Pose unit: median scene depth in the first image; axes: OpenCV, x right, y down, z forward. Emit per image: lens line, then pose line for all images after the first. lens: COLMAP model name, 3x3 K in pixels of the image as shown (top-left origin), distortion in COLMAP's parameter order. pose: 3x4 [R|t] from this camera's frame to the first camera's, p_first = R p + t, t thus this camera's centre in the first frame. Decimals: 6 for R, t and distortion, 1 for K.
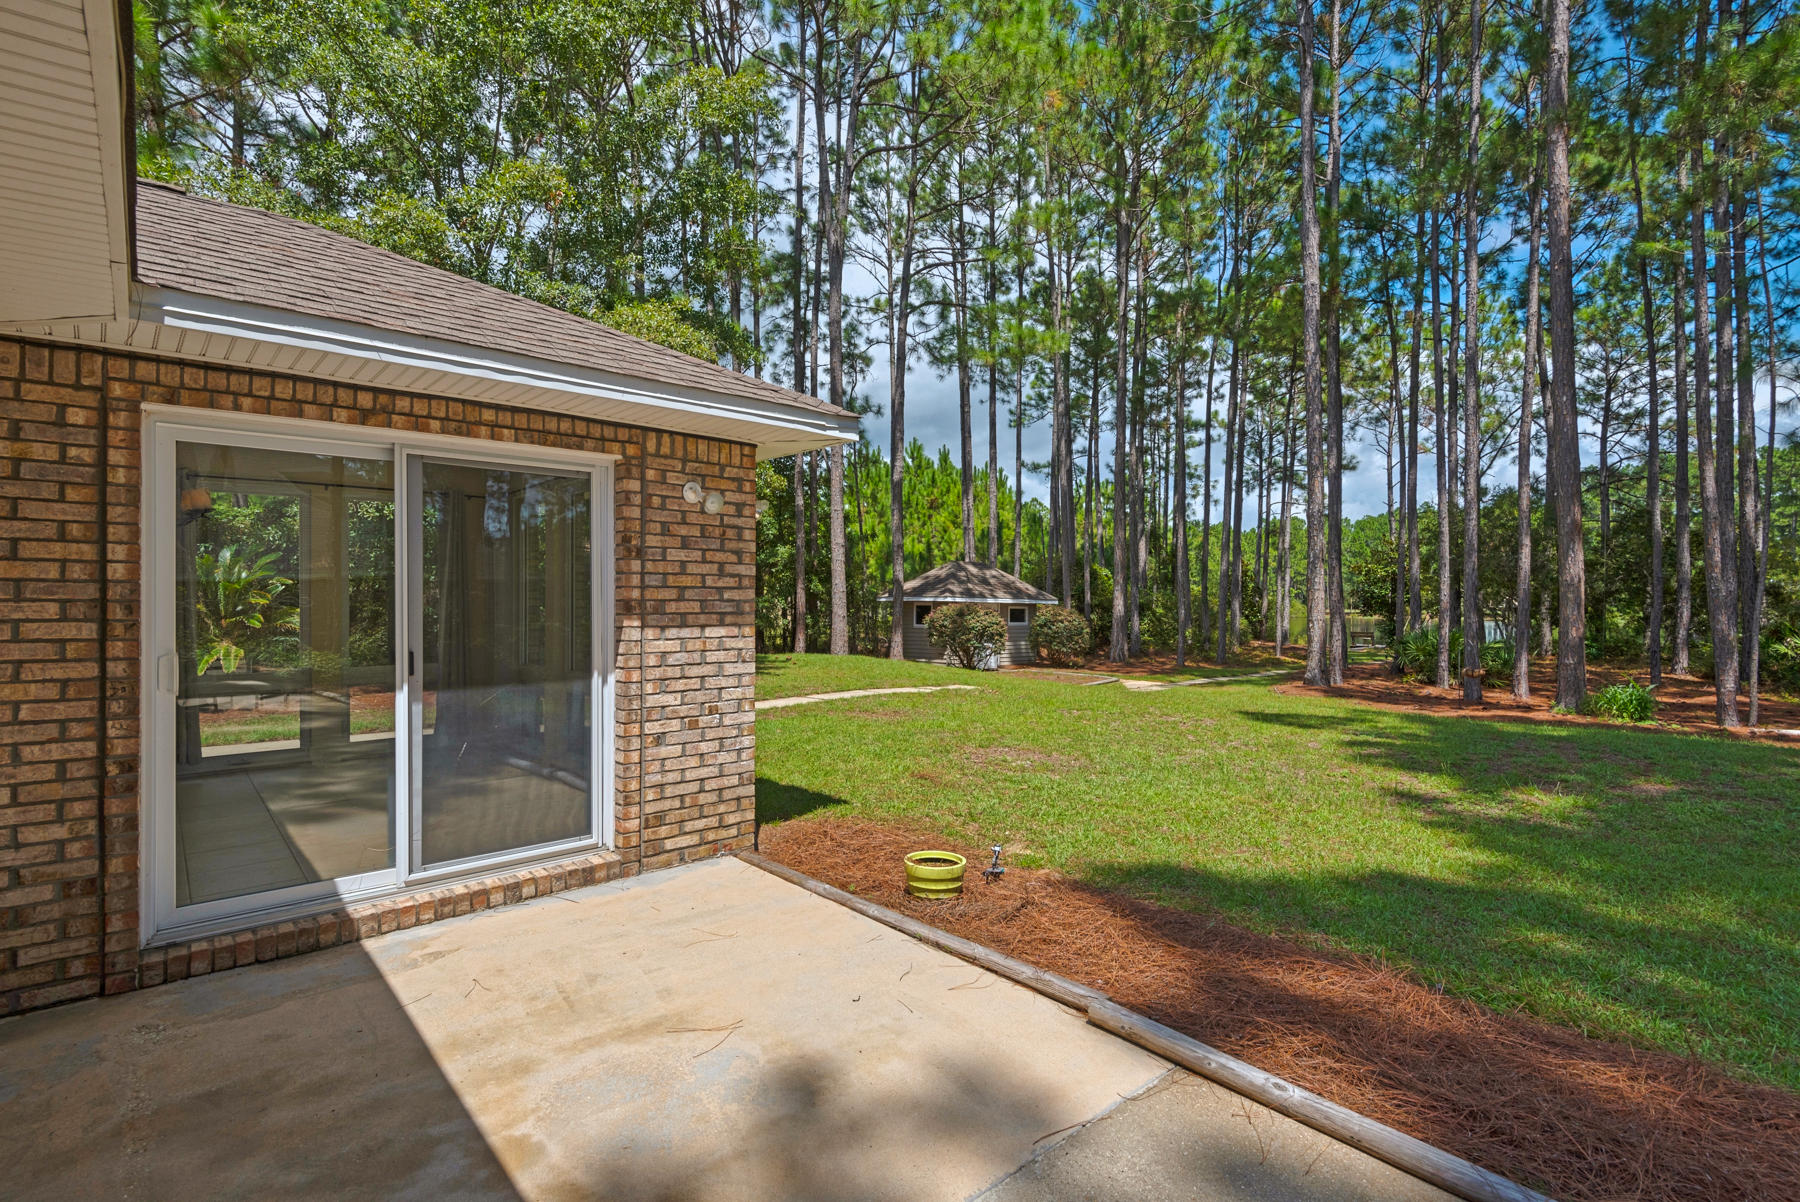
lens RADIAL K [[857.0, 0, 895.7], [0, 857.0, 602.6], [0, 0, 1]] dist [-0.001006, -0.000249]
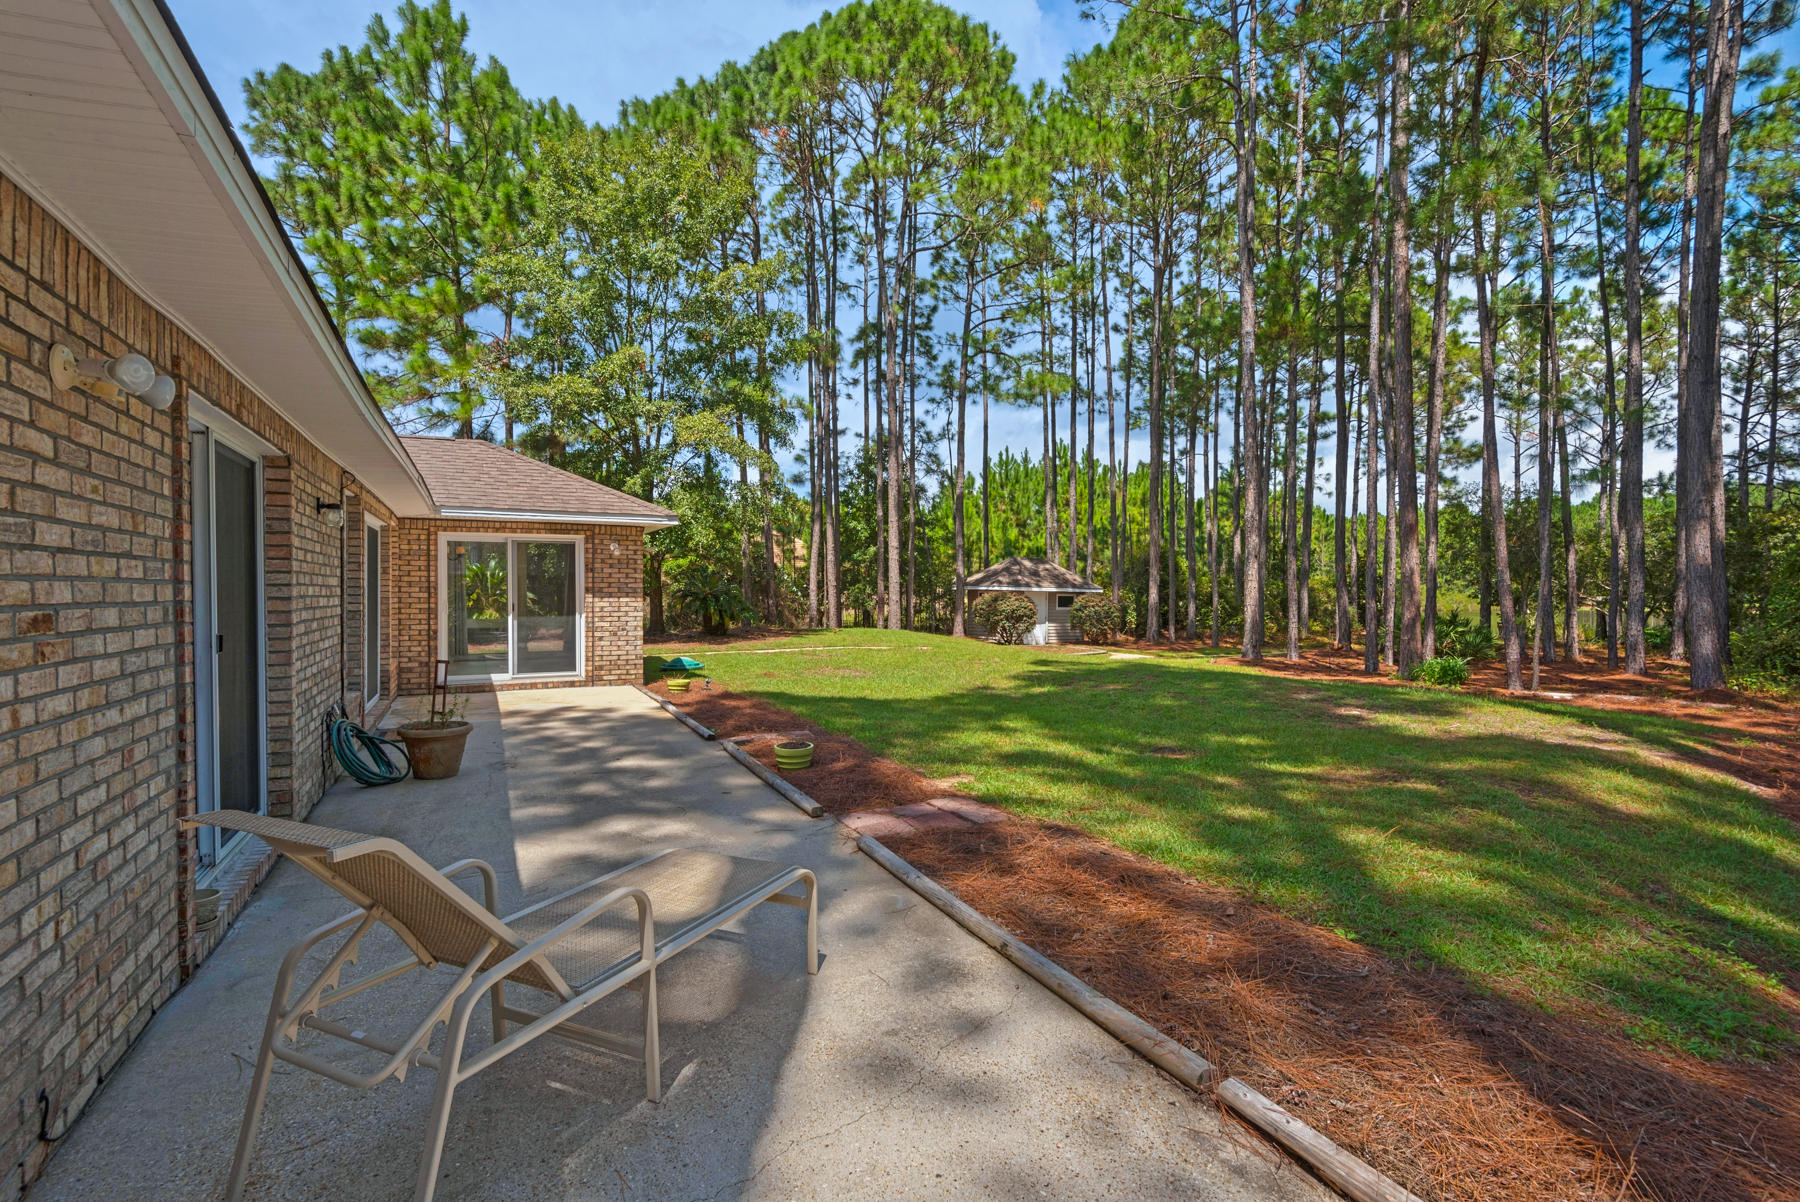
lens RADIAL K [[857.0, 0, 903.1], [0, 857.0, 600.8], [0, 0, 1]] dist [-0.001006, -0.000249]
pose [[0.970134, 0.002589, -0.242556, 0.502410], [-0.000178, 0.999950, 0.009963, 0.004834], [0.242569, -0.009622, 0.970086, -0.537375]]
